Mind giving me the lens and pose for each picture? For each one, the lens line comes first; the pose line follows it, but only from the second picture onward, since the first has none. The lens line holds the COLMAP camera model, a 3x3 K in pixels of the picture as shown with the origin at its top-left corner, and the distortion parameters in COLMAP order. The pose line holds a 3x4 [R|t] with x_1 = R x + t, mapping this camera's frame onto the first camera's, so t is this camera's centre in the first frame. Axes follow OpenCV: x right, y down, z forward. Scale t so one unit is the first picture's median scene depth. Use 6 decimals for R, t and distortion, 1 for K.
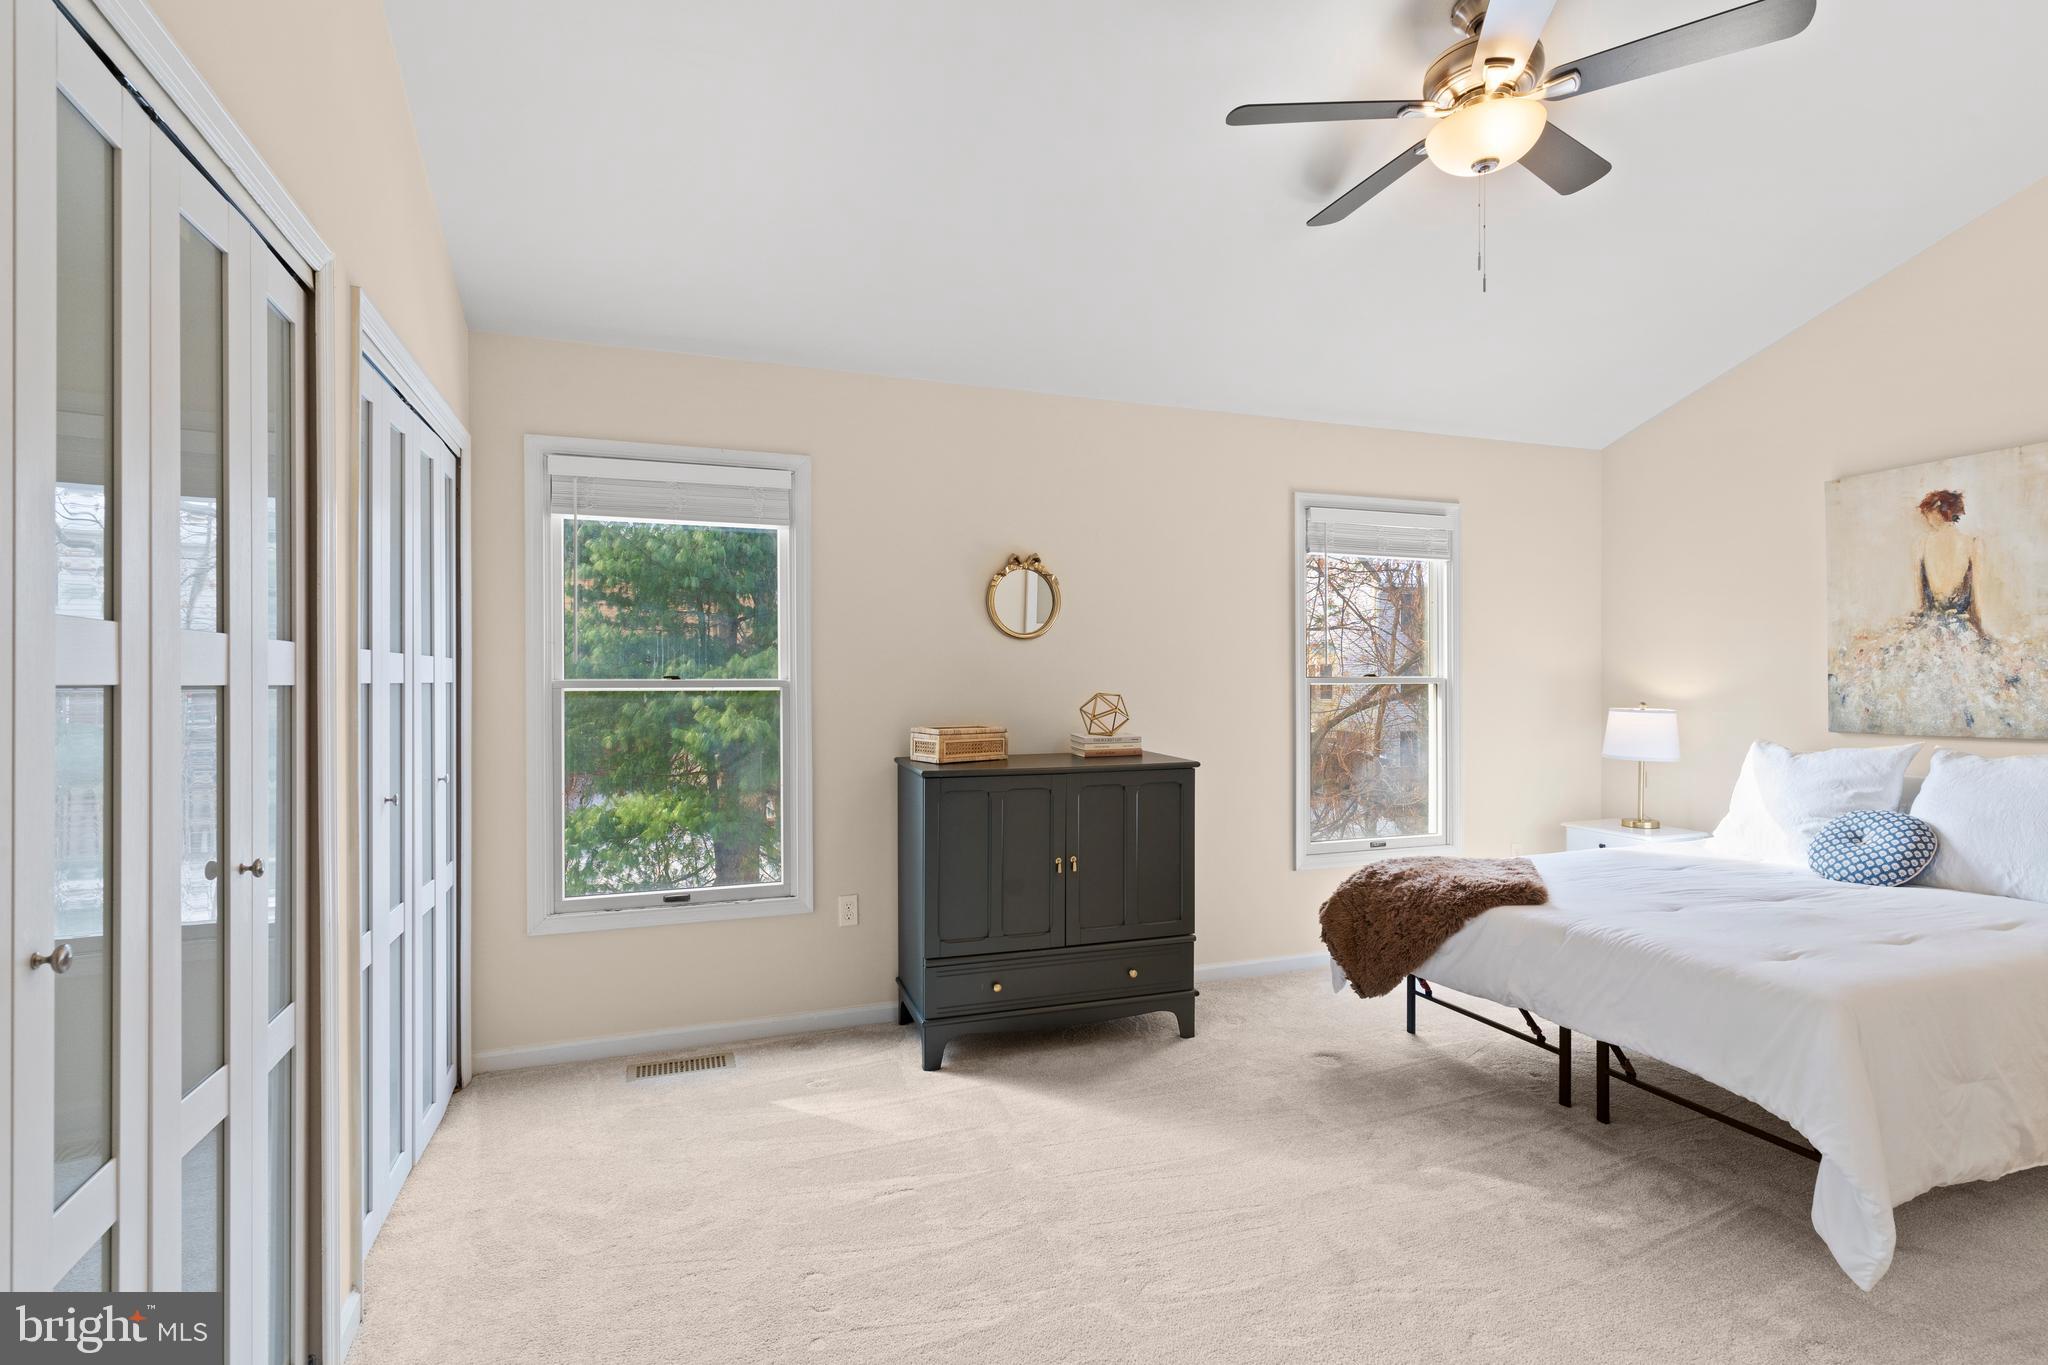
lens RADIAL K [[990.5, 0, 1029.1], [0, 990.5, 678.8], [0, 0, 1]] dist [0.003314, -0.000743]
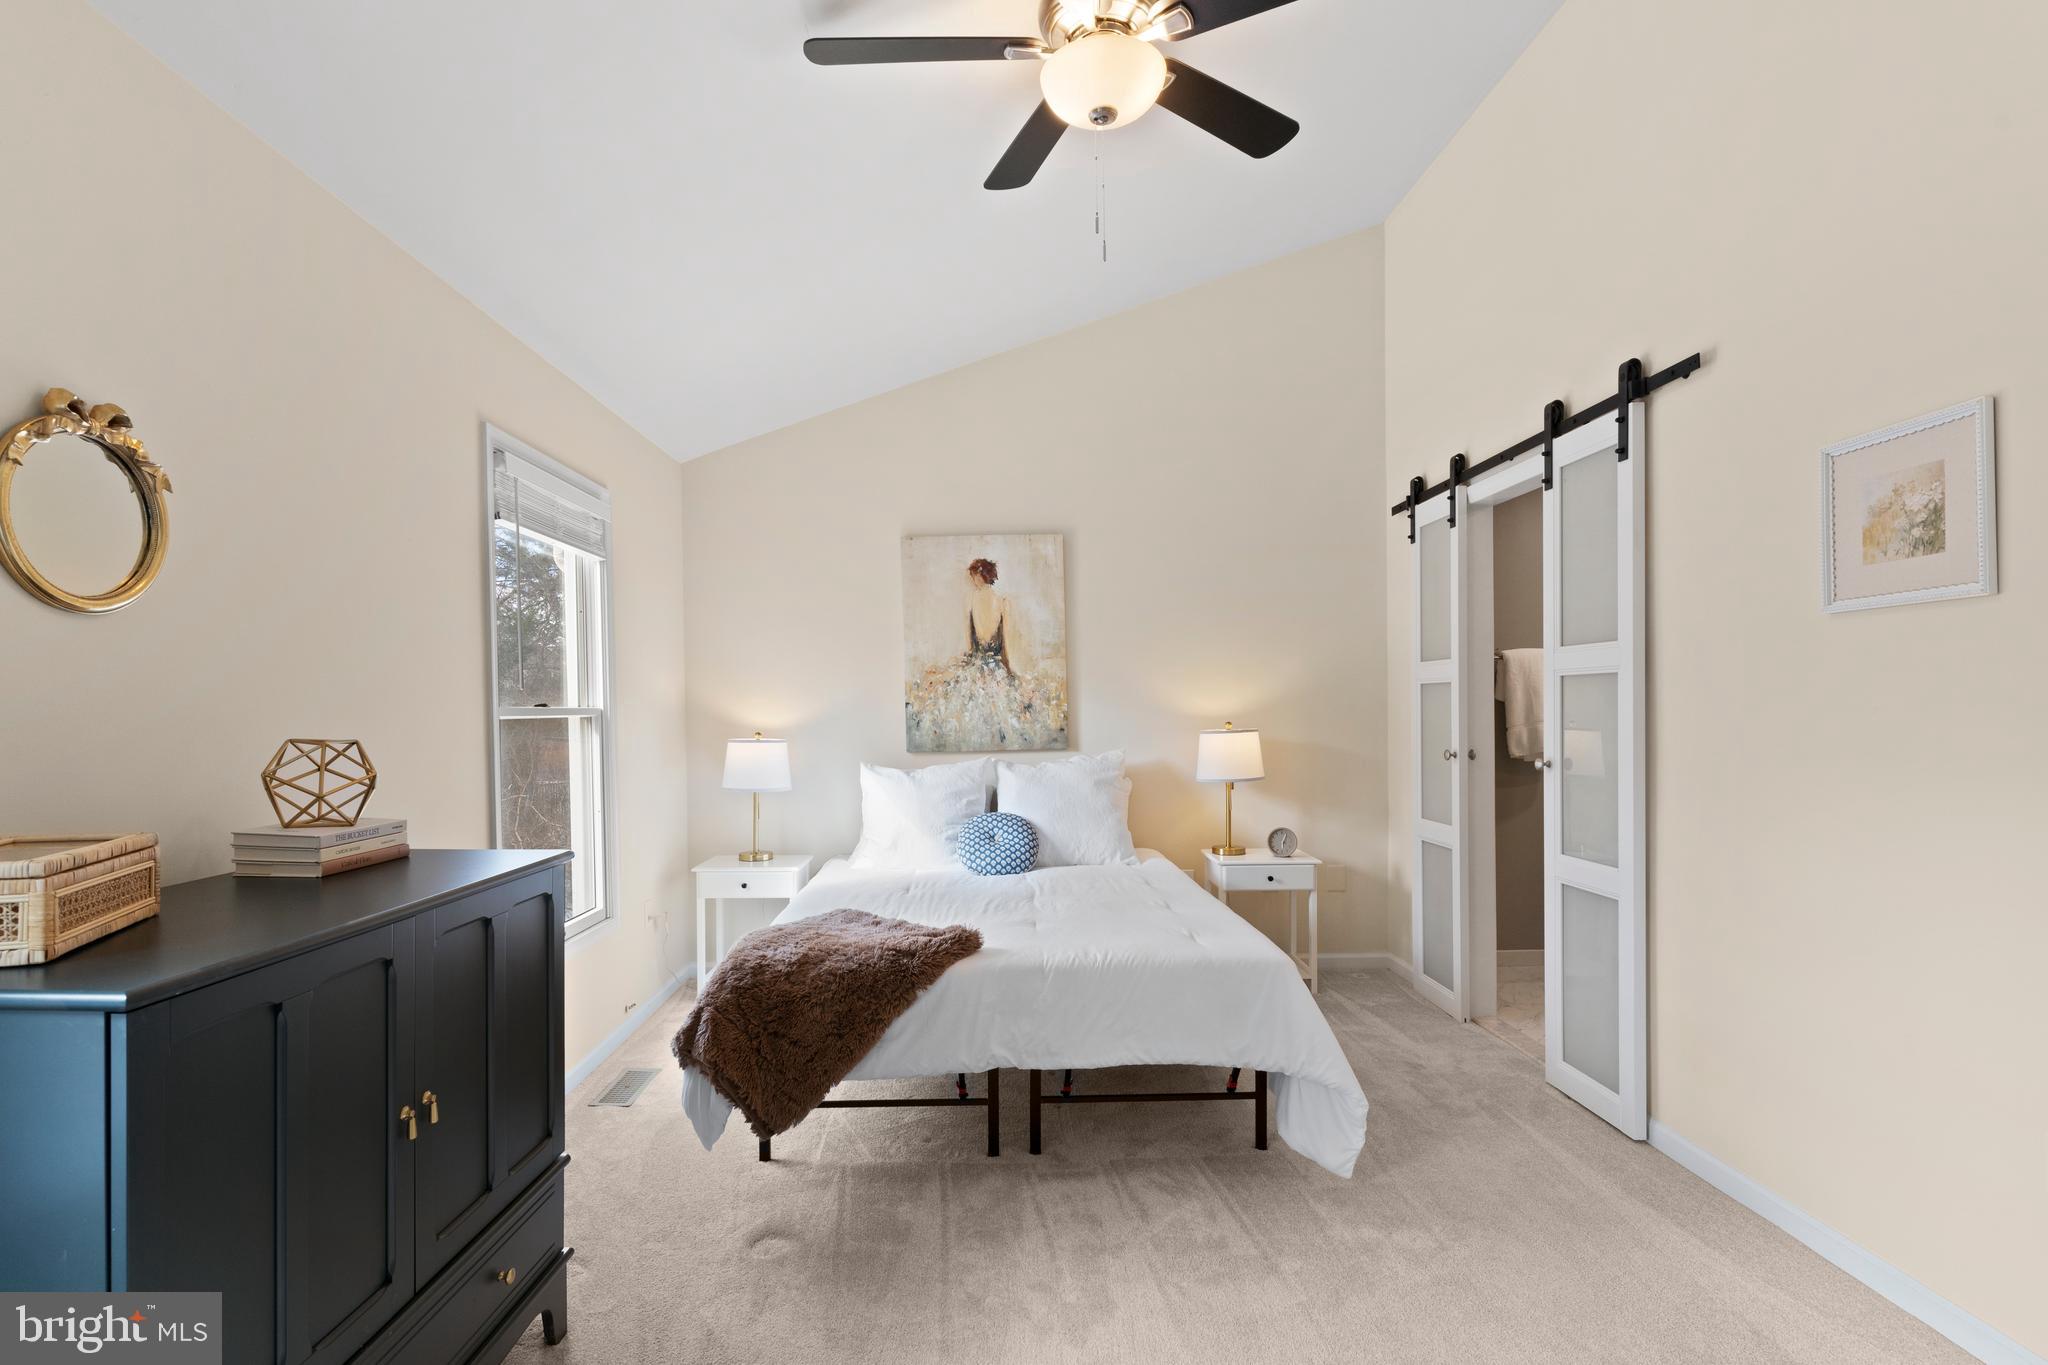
lens RADIAL K [[990.5, 0, 1014.4], [0, 990.5, 717.9], [0, 0, 1]] dist [0.003314, -0.000743]
pose [[0.331242, -0.012741, 0.943460, -0.275937], [0.011632, 0.999888, 0.009419, 0.003892], [-0.943474, 0.007855, 0.331353, 0.543173]]
